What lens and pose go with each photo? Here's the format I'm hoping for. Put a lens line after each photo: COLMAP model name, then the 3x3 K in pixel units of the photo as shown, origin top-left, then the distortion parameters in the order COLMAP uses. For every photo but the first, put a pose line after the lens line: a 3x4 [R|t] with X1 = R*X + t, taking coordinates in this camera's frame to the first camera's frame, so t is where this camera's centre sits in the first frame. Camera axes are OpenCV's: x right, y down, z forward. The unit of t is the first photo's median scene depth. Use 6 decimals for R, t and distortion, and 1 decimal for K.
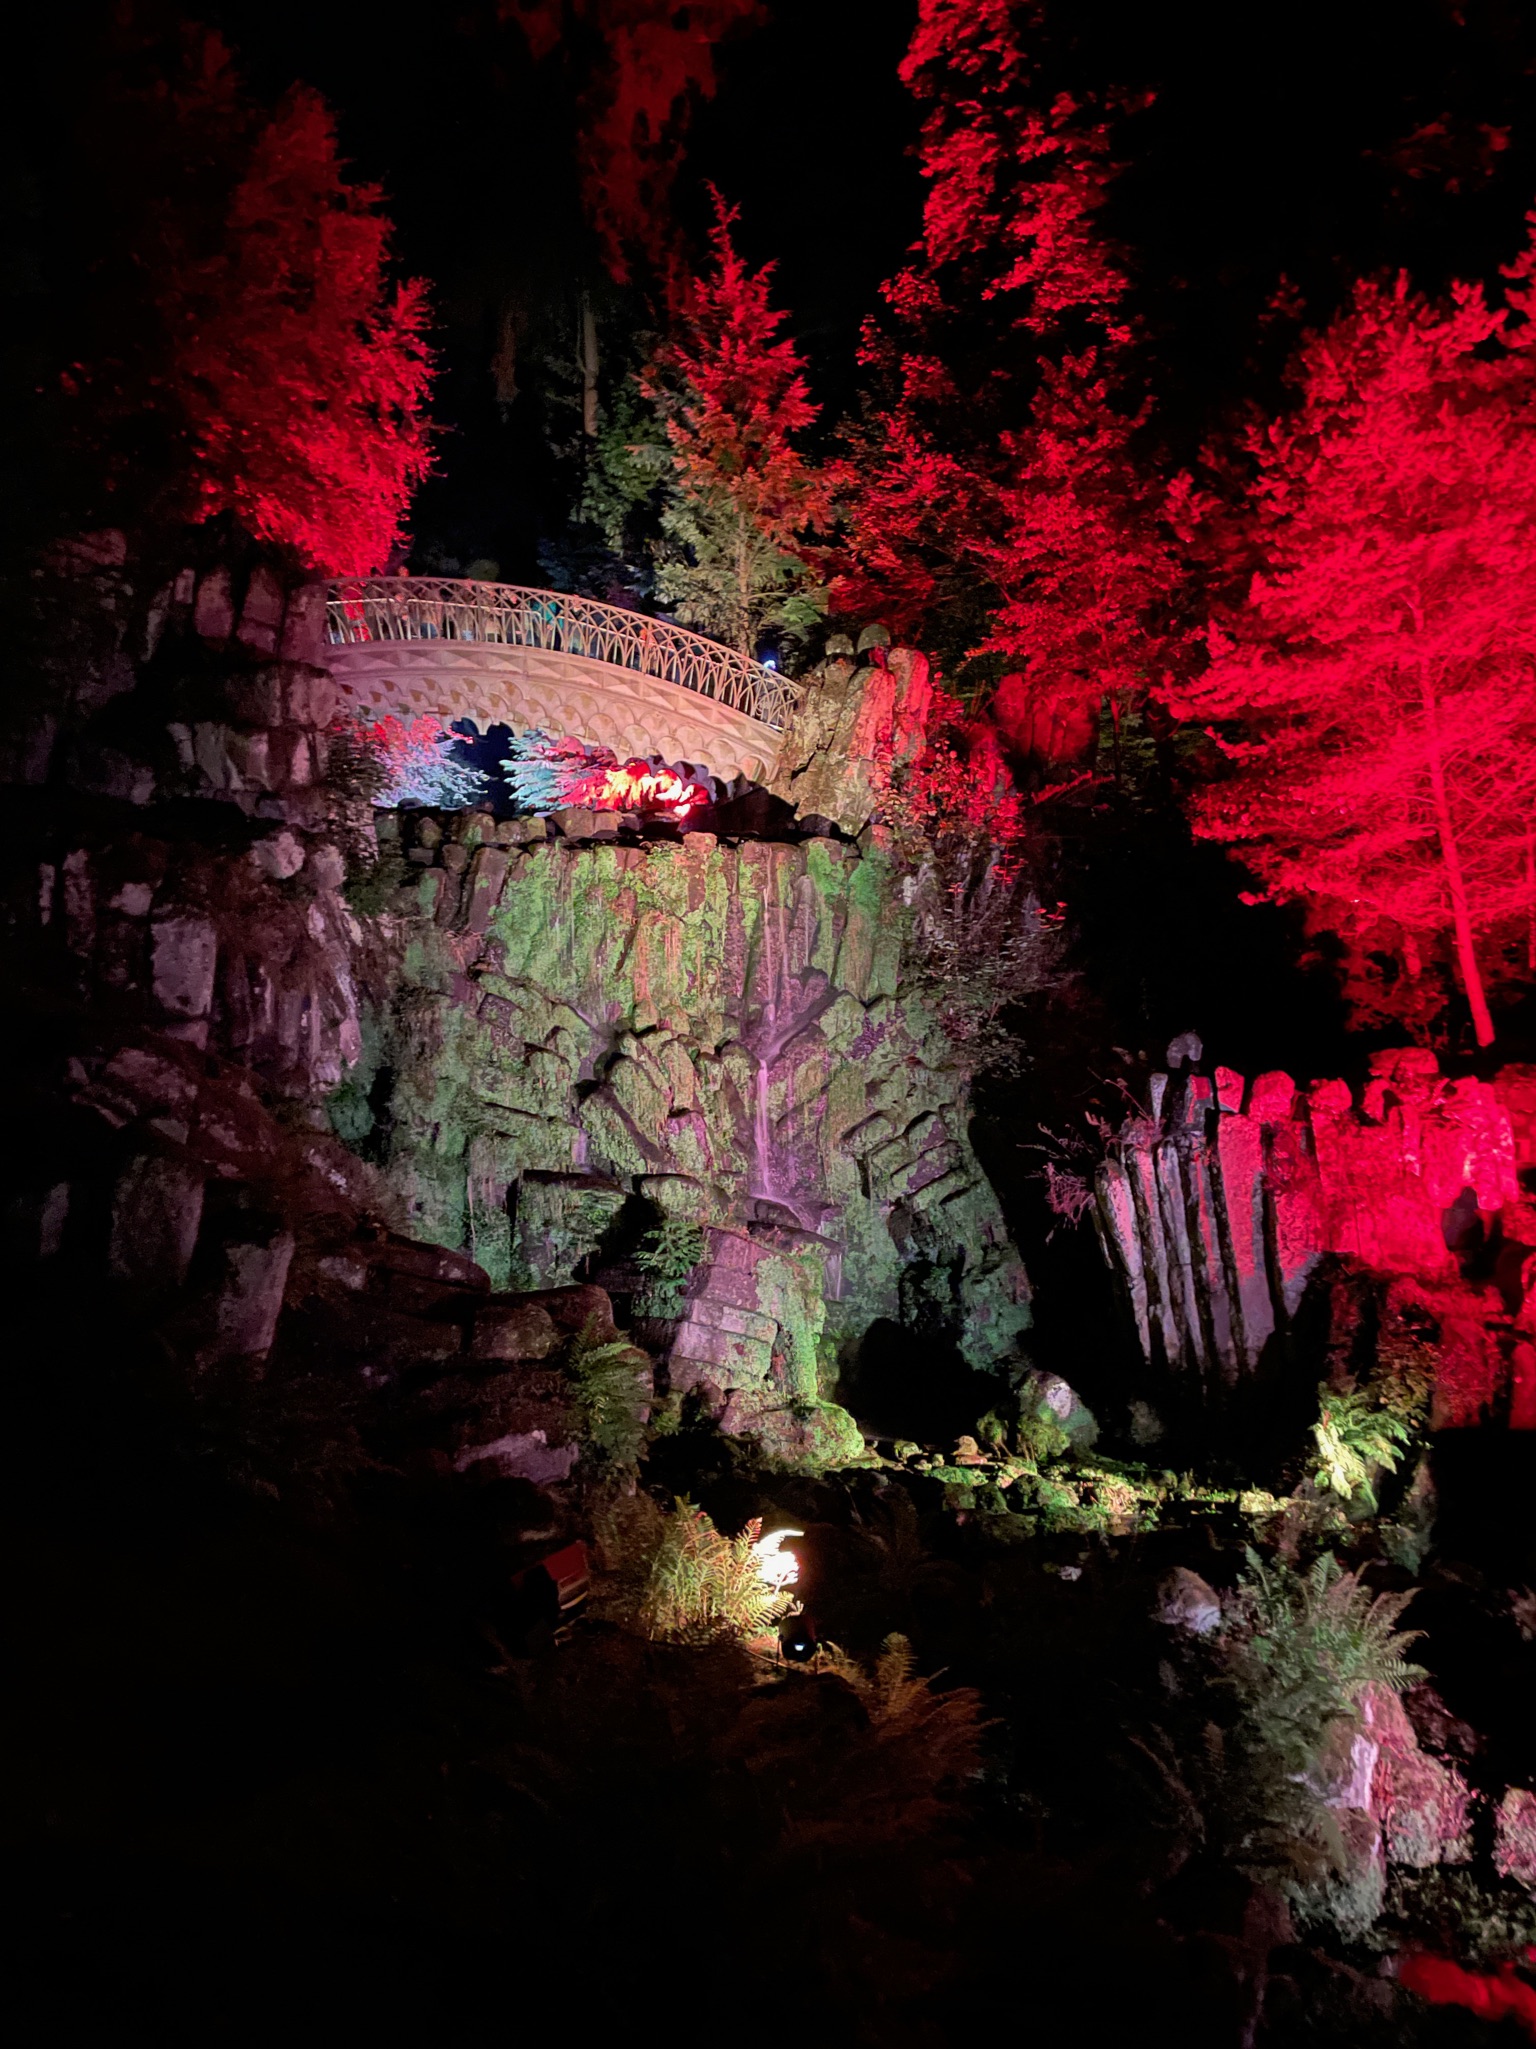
lens RADIAL K [[1577.7, 0, 737.5], [0, 1577.7, 1067.5], [0, 0, 1]] dist [0.069762, -0.056209]
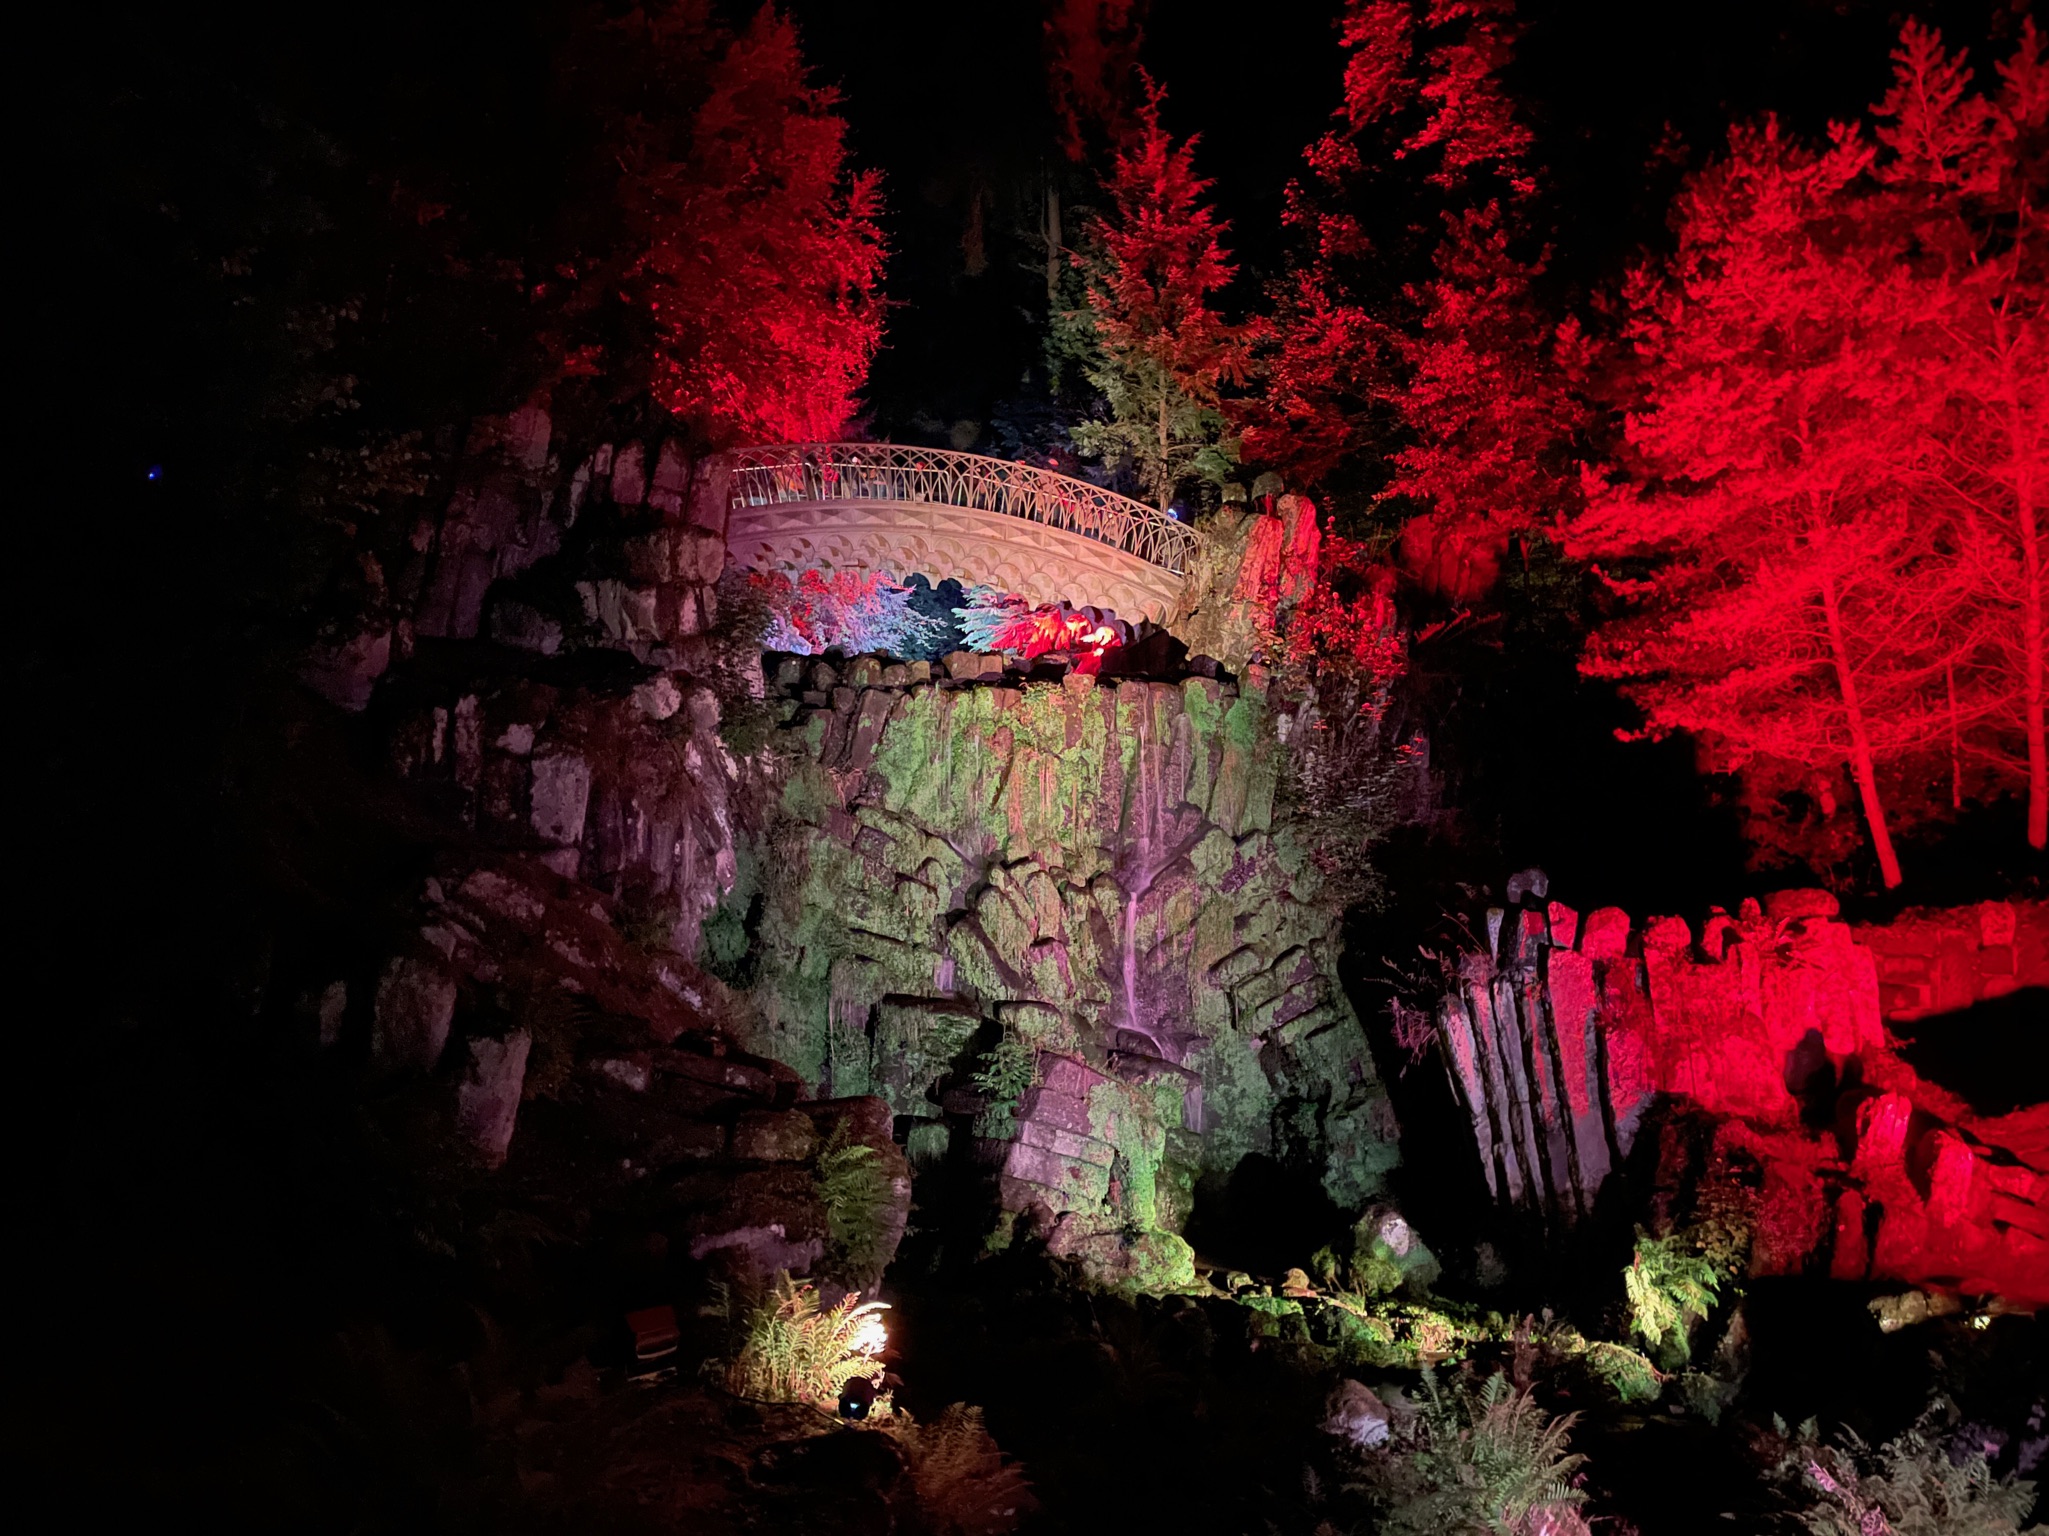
lens RADIAL K [[1577.7, 0, 1022.3], [0, 1577.7, 800.2], [0, 0, 1]] dist [0.069762, -0.056209]
pose [[0.989793, 0.001730, -0.142499, 0.095664], [-0.011554, 0.997609, -0.068143, 0.006438], [0.142040, 0.069094, 0.987447, -0.030314]]
